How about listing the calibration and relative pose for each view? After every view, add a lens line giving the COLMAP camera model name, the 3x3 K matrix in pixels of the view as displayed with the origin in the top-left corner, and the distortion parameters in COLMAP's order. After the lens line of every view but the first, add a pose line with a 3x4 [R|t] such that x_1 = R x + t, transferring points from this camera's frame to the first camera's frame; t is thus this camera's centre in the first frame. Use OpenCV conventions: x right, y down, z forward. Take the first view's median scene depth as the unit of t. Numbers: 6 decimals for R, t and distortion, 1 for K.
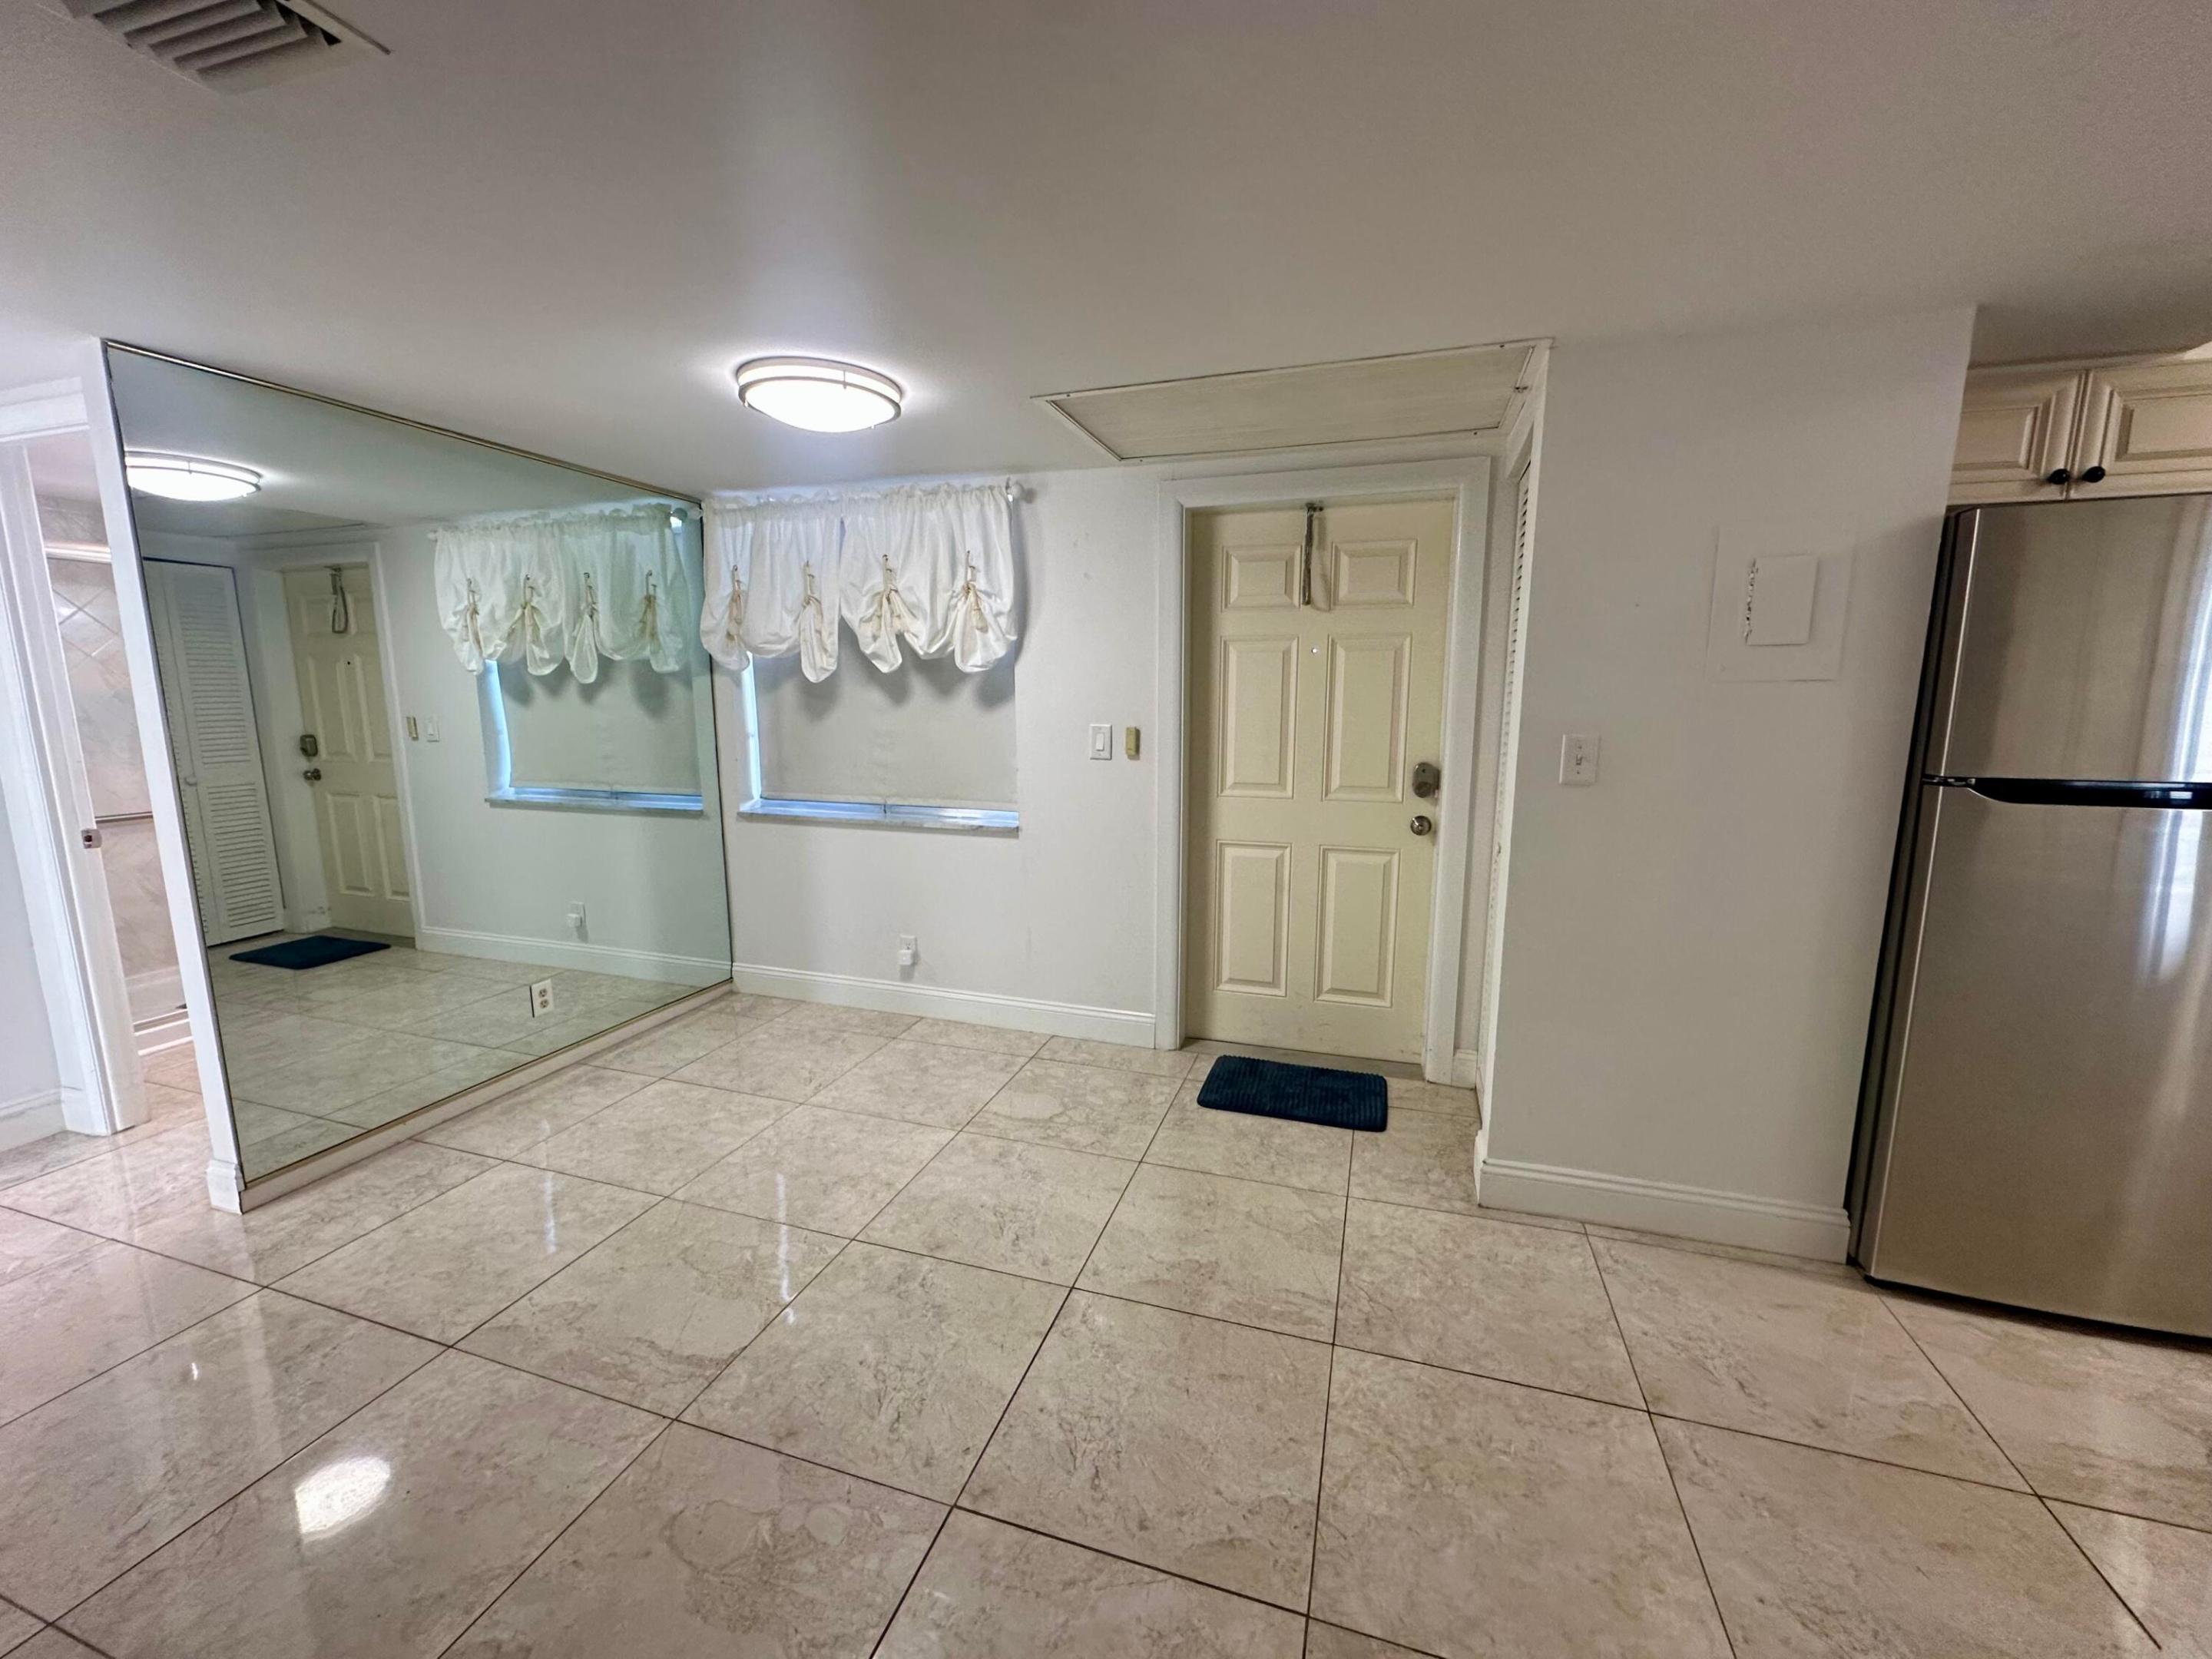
lens RADIAL K [[883.8, 0, 1103.6], [0, 883.8, 832.6], [0, 0, 1]] dist [-0.005722, 0.001196]
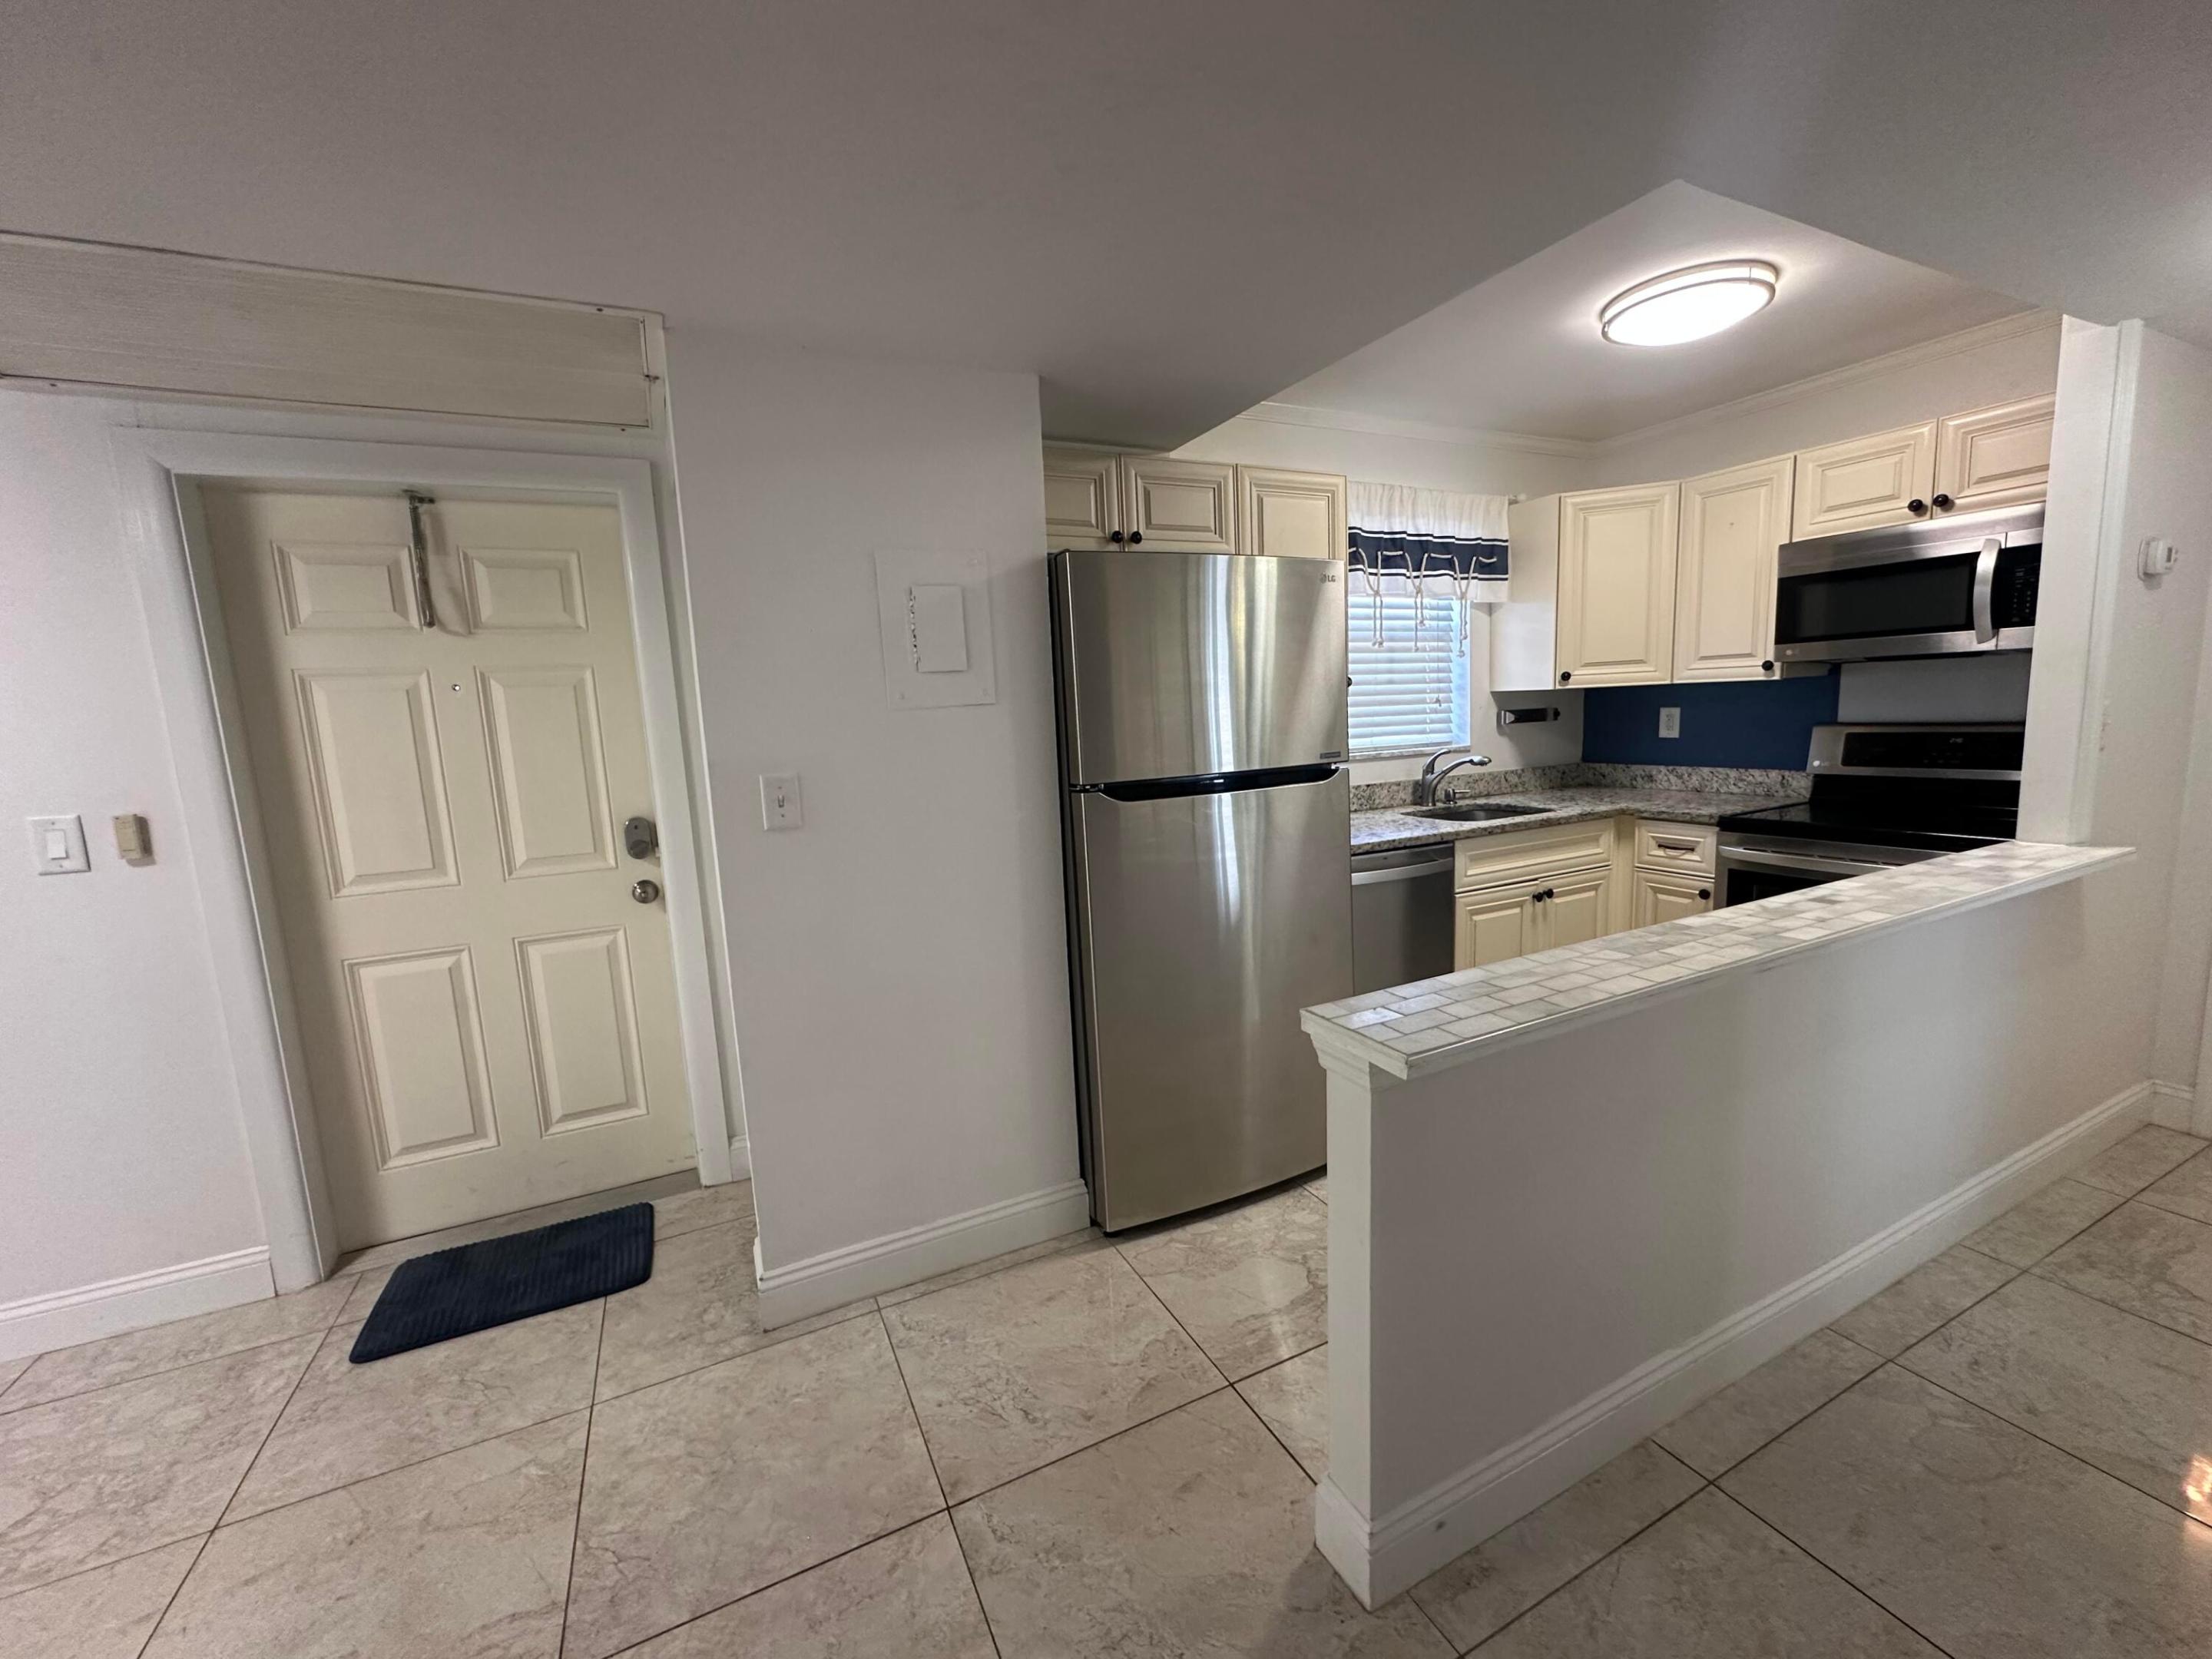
lens RADIAL K [[883.8, 0, 1103.6], [0, 883.8, 832.6], [0, 0, 1]] dist [-0.005722, 0.001196]
pose [[0.722928, -0.129402, 0.678697, 0.145284], [0.156362, 0.987461, 0.021720, -0.017764], [-0.672998, 0.090421, 0.734097, 0.112336]]
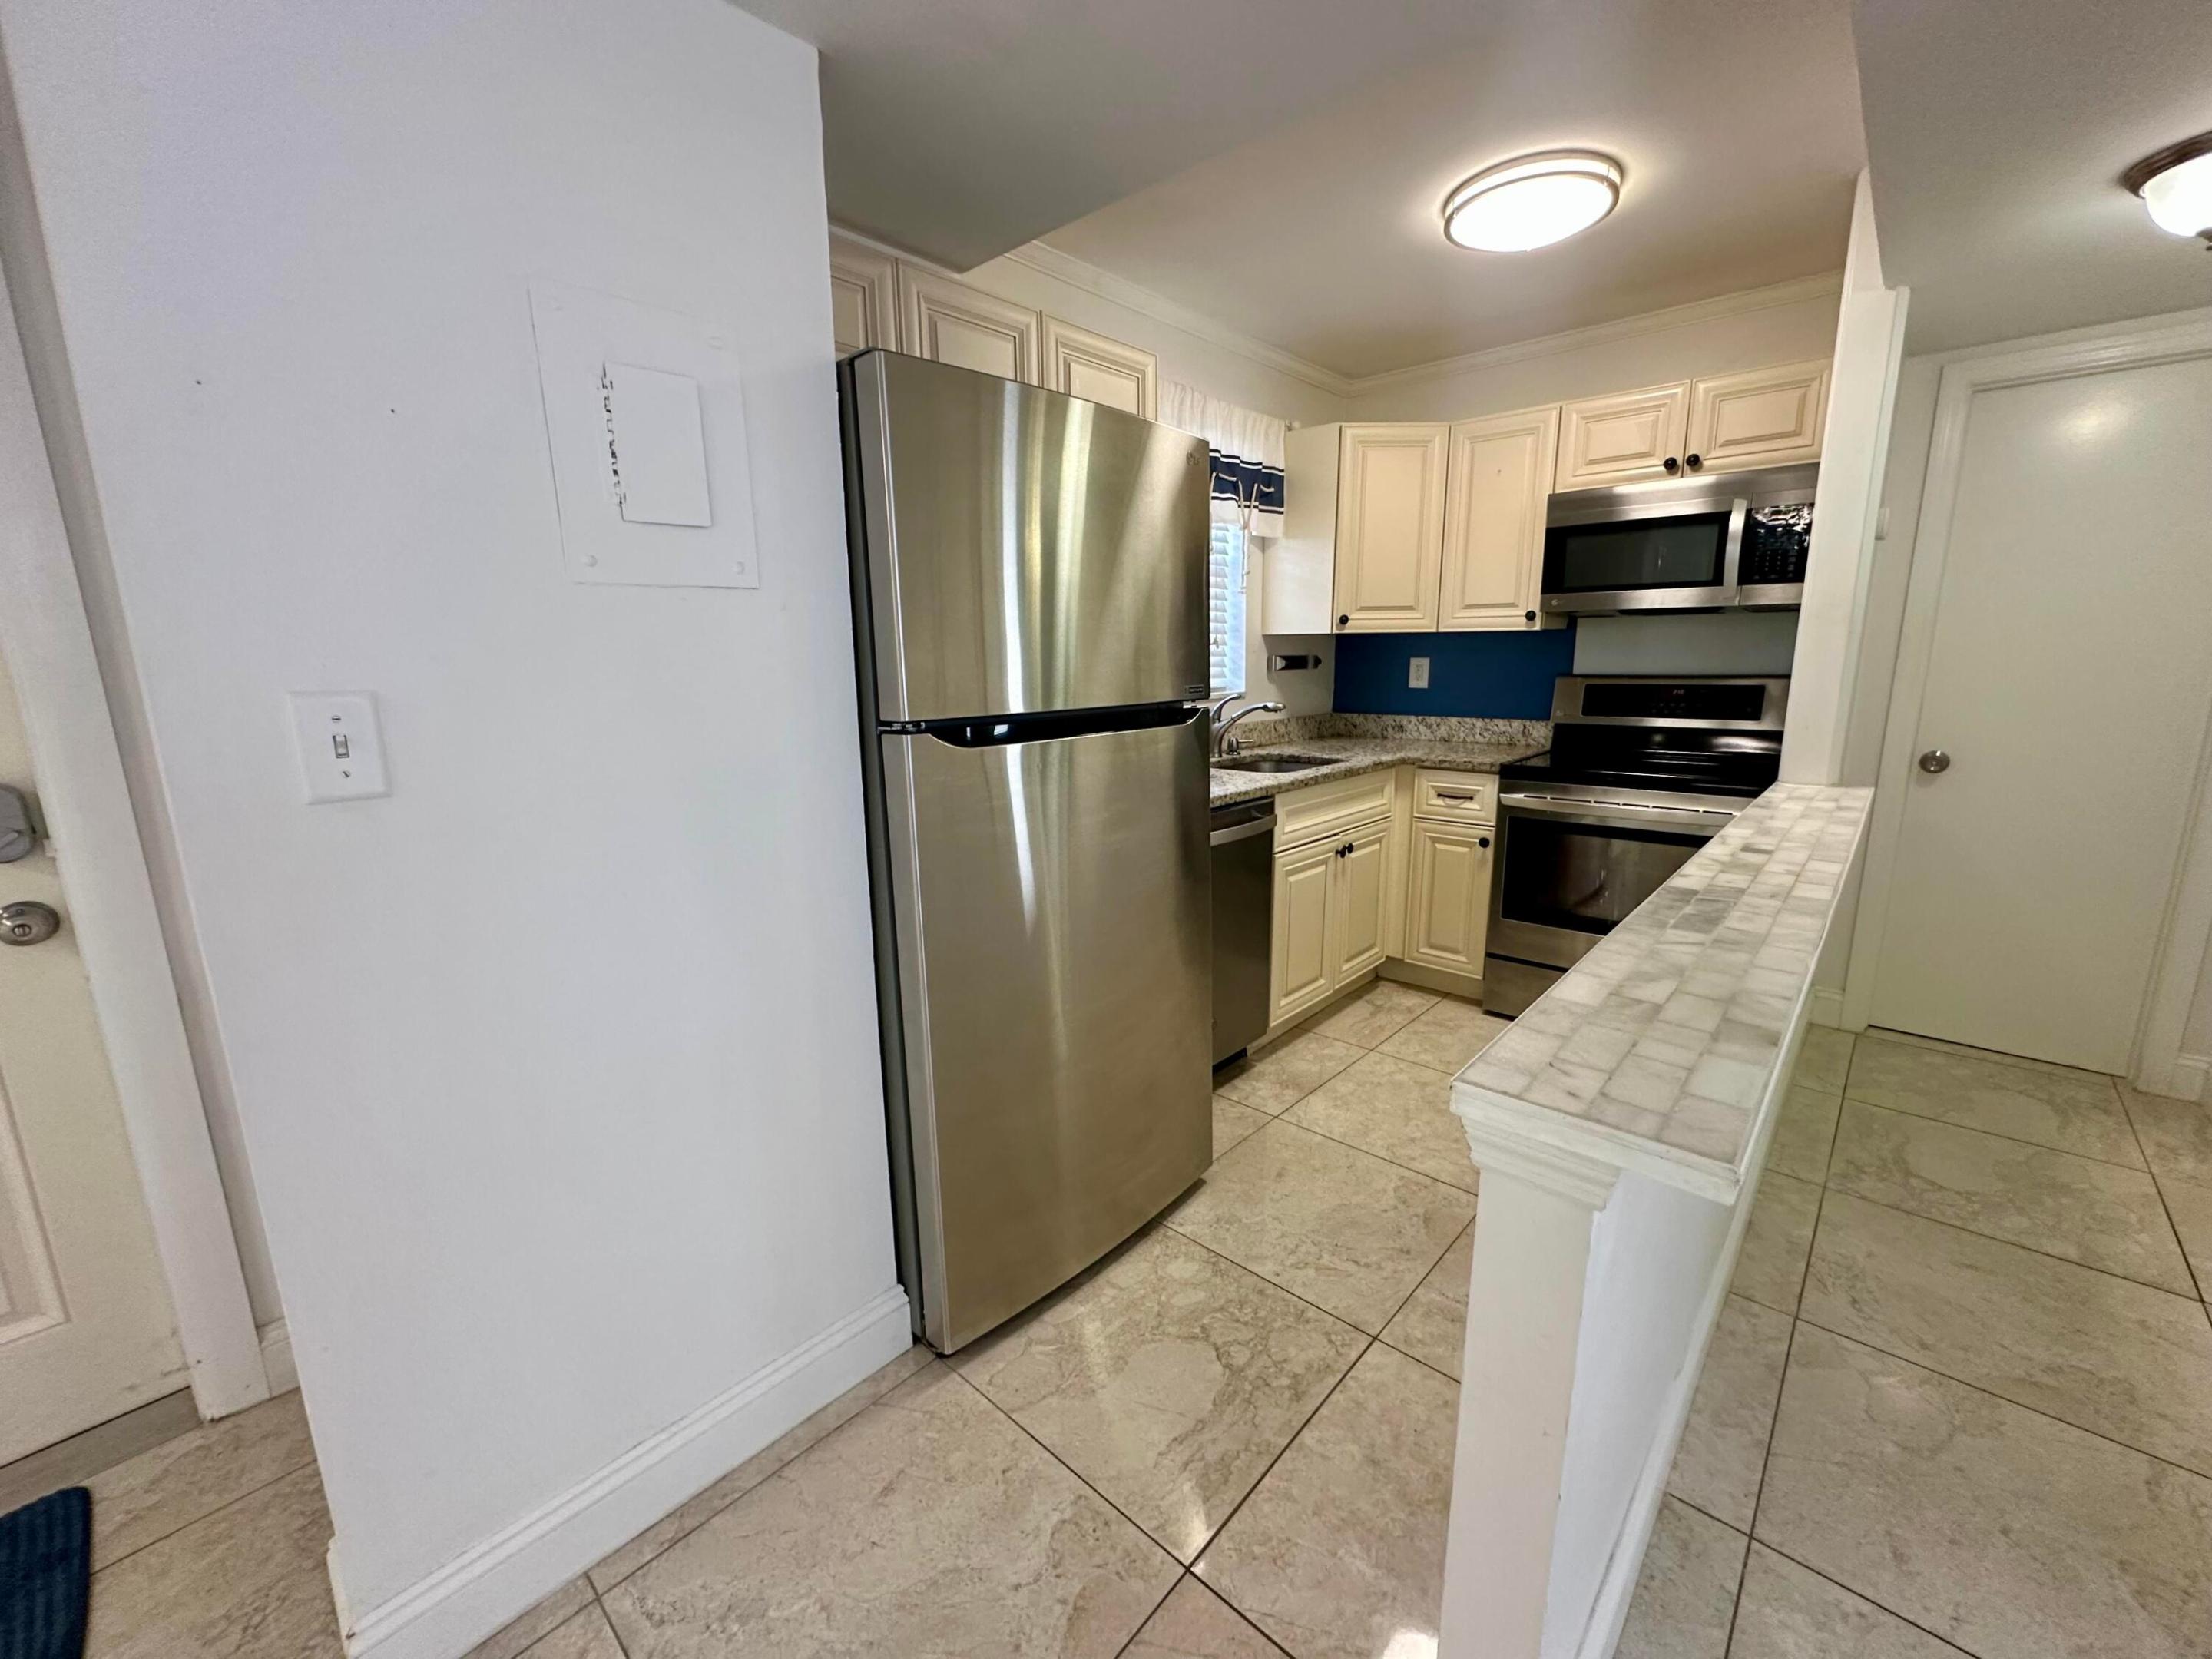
lens RADIAL K [[883.8, 0, 1103.6], [0, 883.8, 832.6], [0, 0, 1]] dist [-0.005722, 0.001196]
pose [[0.418045, -0.184140, 0.889568, 0.258600], [0.157229, 0.979128, 0.128791, -0.031993], [-0.894717, 0.086025, 0.438272, 0.402706]]
